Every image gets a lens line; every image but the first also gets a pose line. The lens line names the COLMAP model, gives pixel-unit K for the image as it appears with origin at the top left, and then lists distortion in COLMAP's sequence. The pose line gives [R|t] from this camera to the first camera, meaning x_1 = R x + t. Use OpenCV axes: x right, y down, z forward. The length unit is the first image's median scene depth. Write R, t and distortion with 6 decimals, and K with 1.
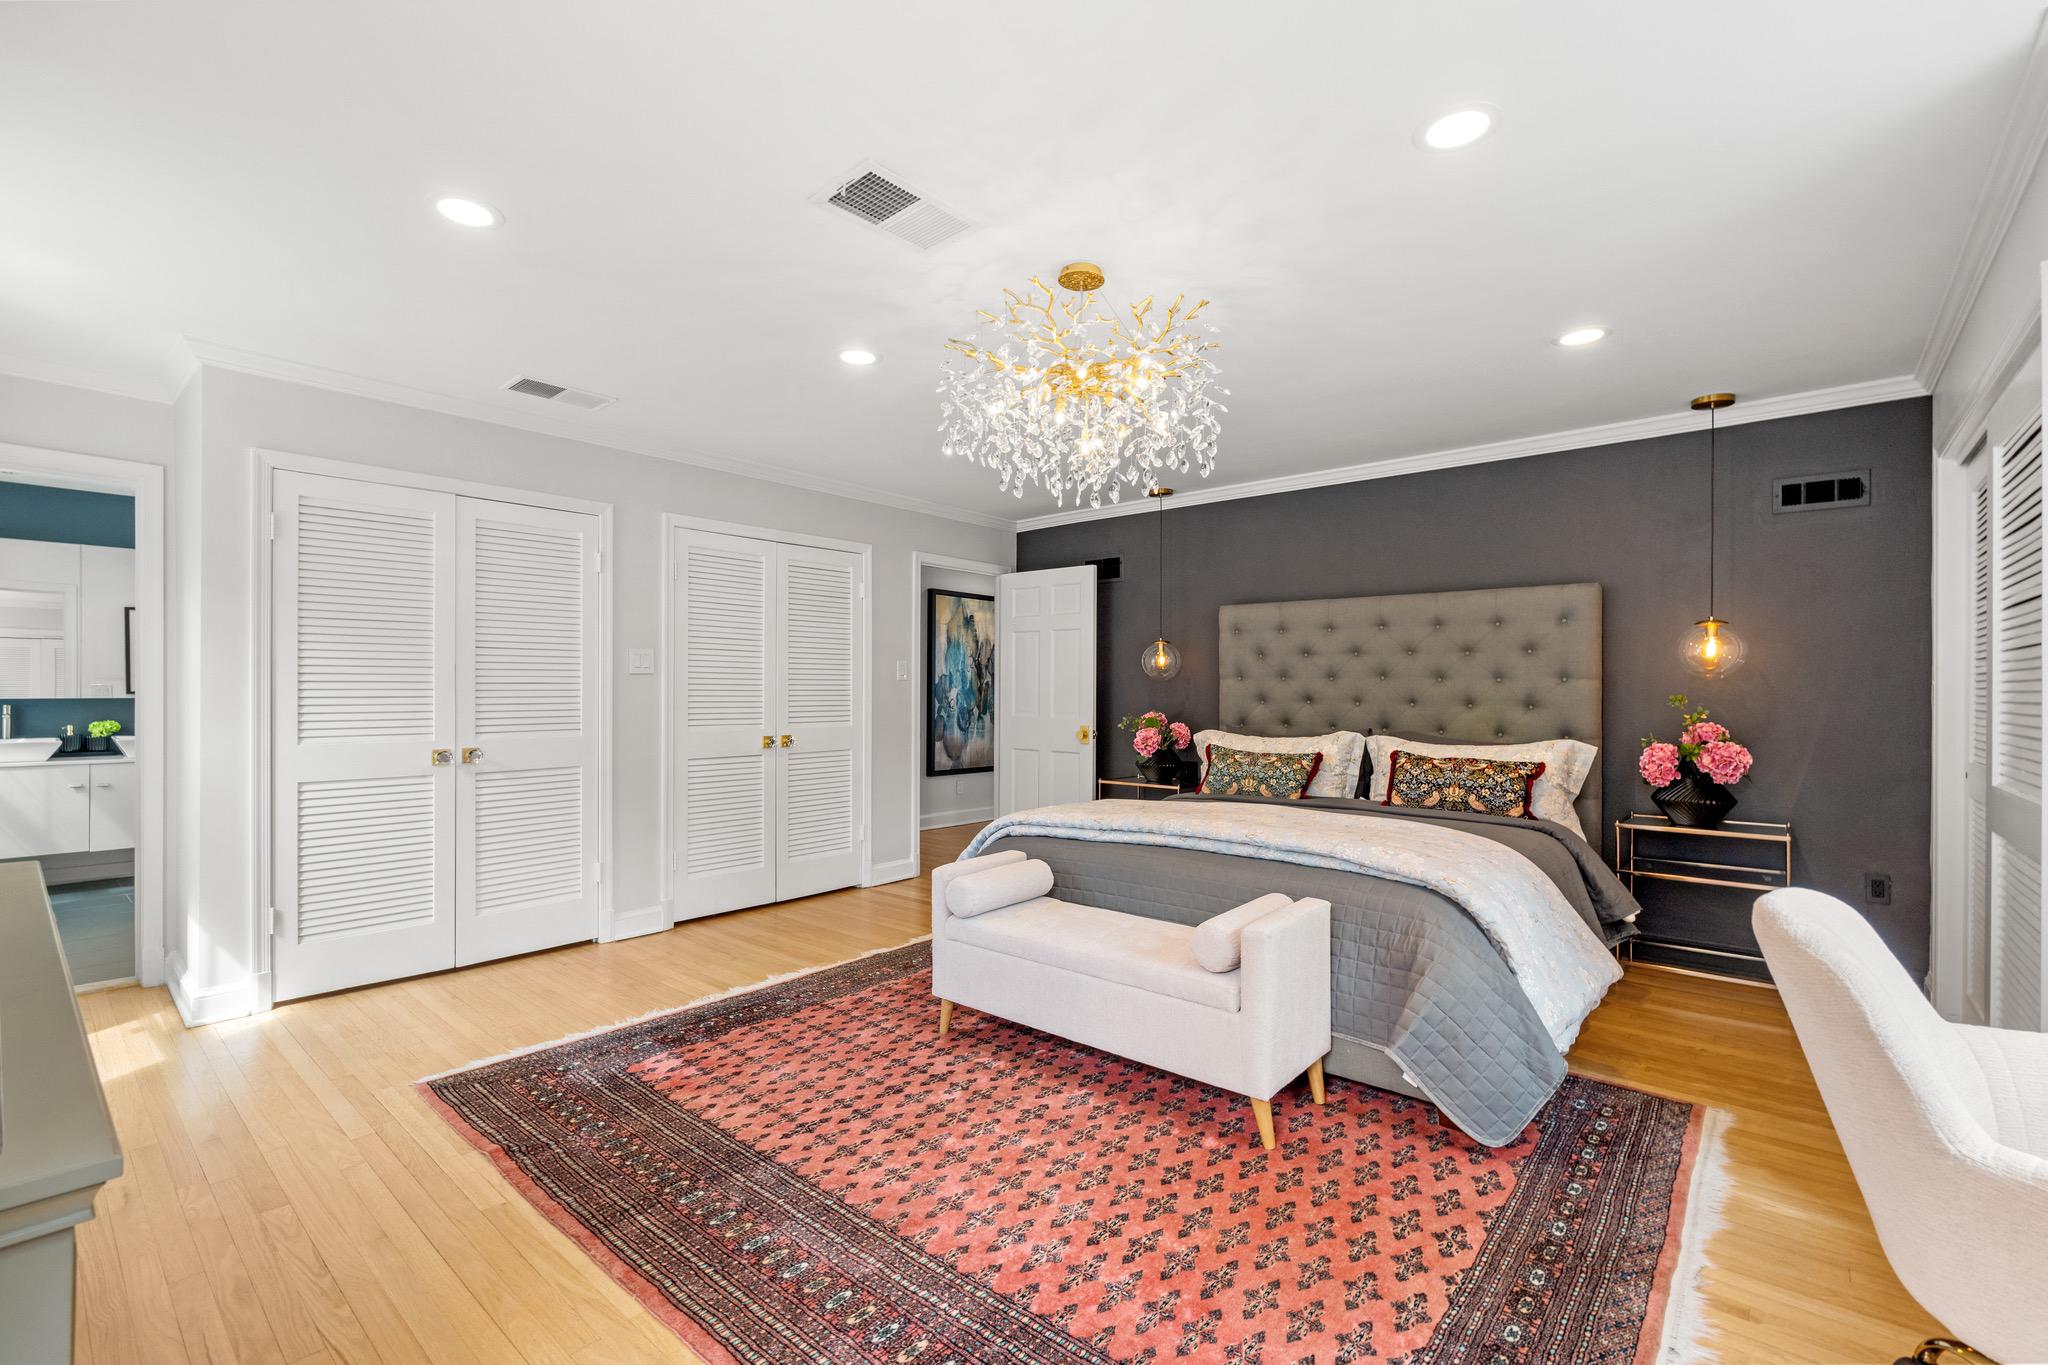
lens RADIAL K [[901.6, 0, 1013.8], [0, 901.6, 679.9], [0, 0, 1]] dist [-0.009657, -0.000055]
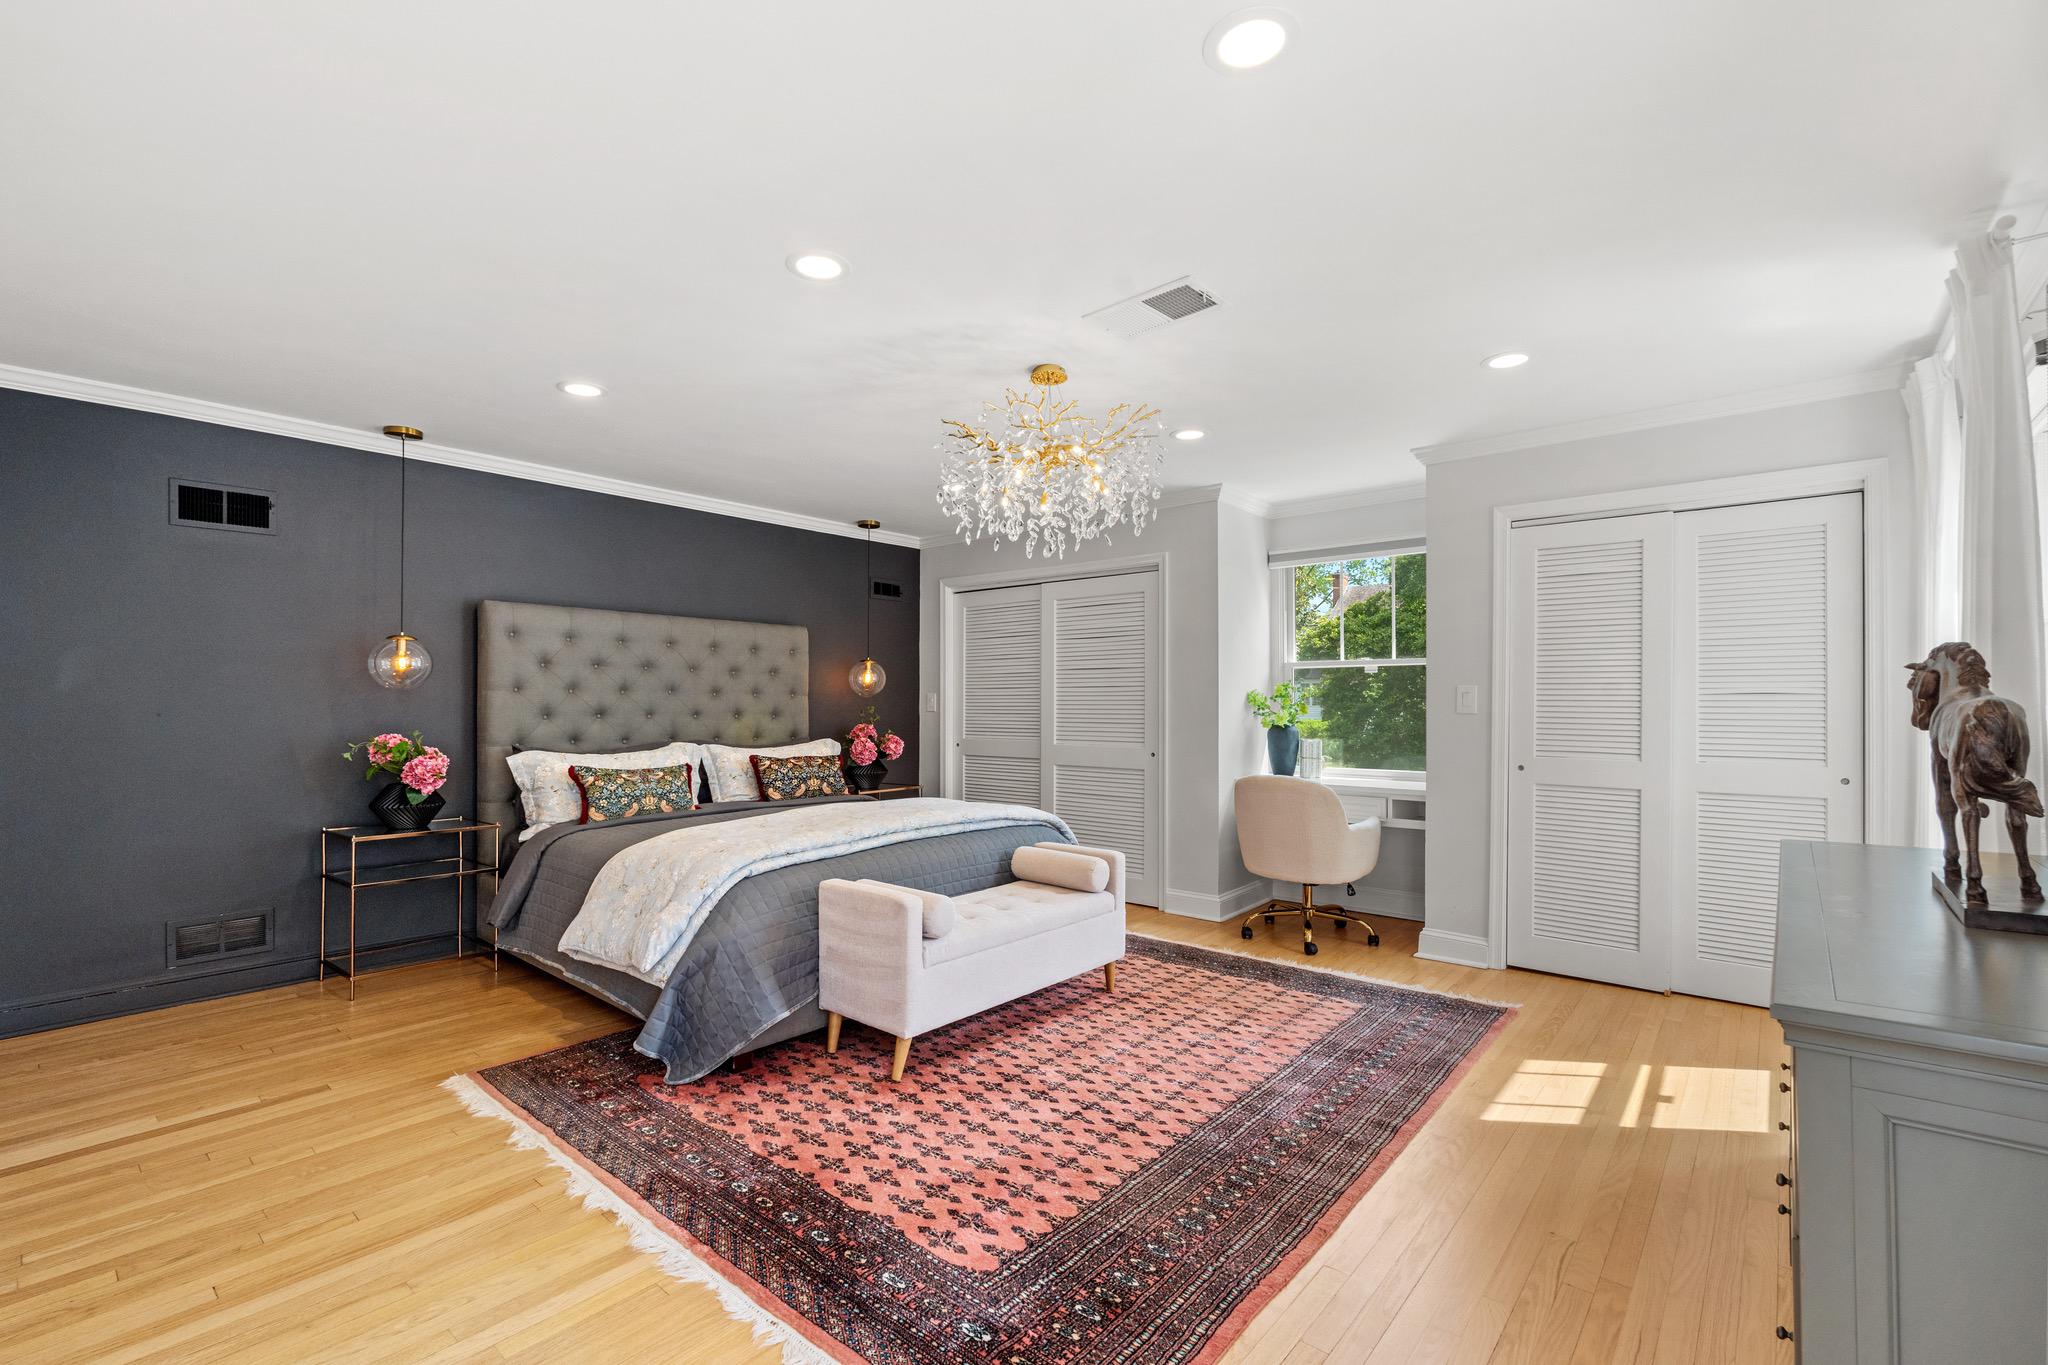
lens RADIAL K [[901.6, 0, 1013.8], [0, 901.6, 679.9], [0, 0, 1]] dist [-0.009657, -0.000055]
pose [[-0.004844, 0.022429, 0.999737, -0.938583], [-0.015016, 0.999634, -0.022499, 0.001872], [-0.999876, -0.015121, -0.004505, 0.830042]]
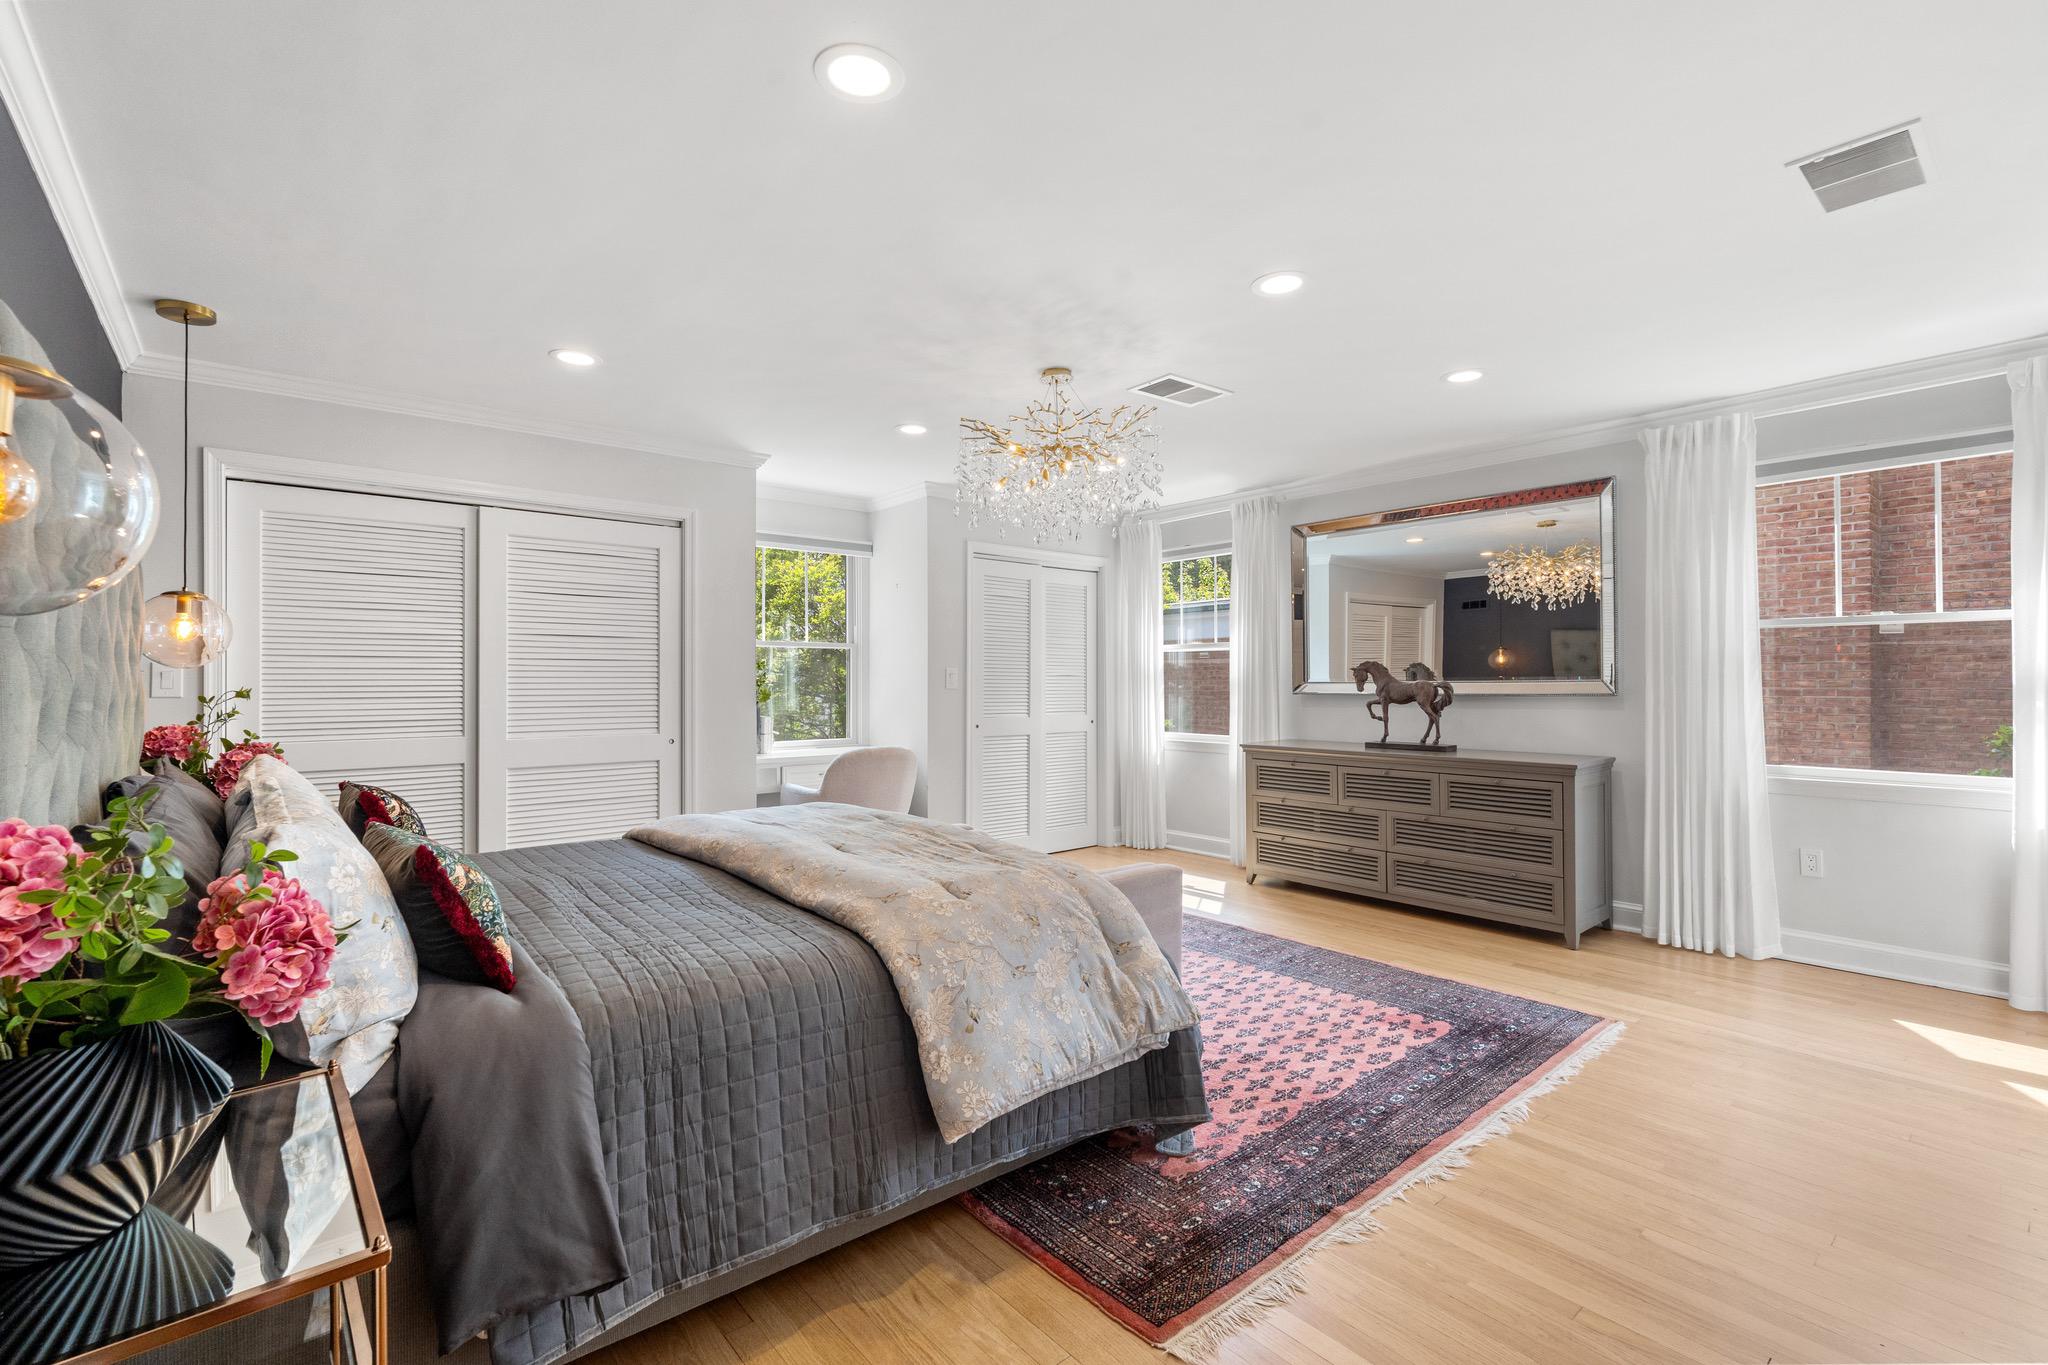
lens RADIAL K [[901.6, 0, 1013.8], [0, 901.6, 679.9], [0, 0, 1]] dist [-0.009657, -0.000055]
pose [[-0.987312, -0.002043, 0.158781, -0.059043], [-0.004664, 0.999859, -0.016137, 0.019527], [-0.158726, -0.016673, -0.987182, 1.847794]]
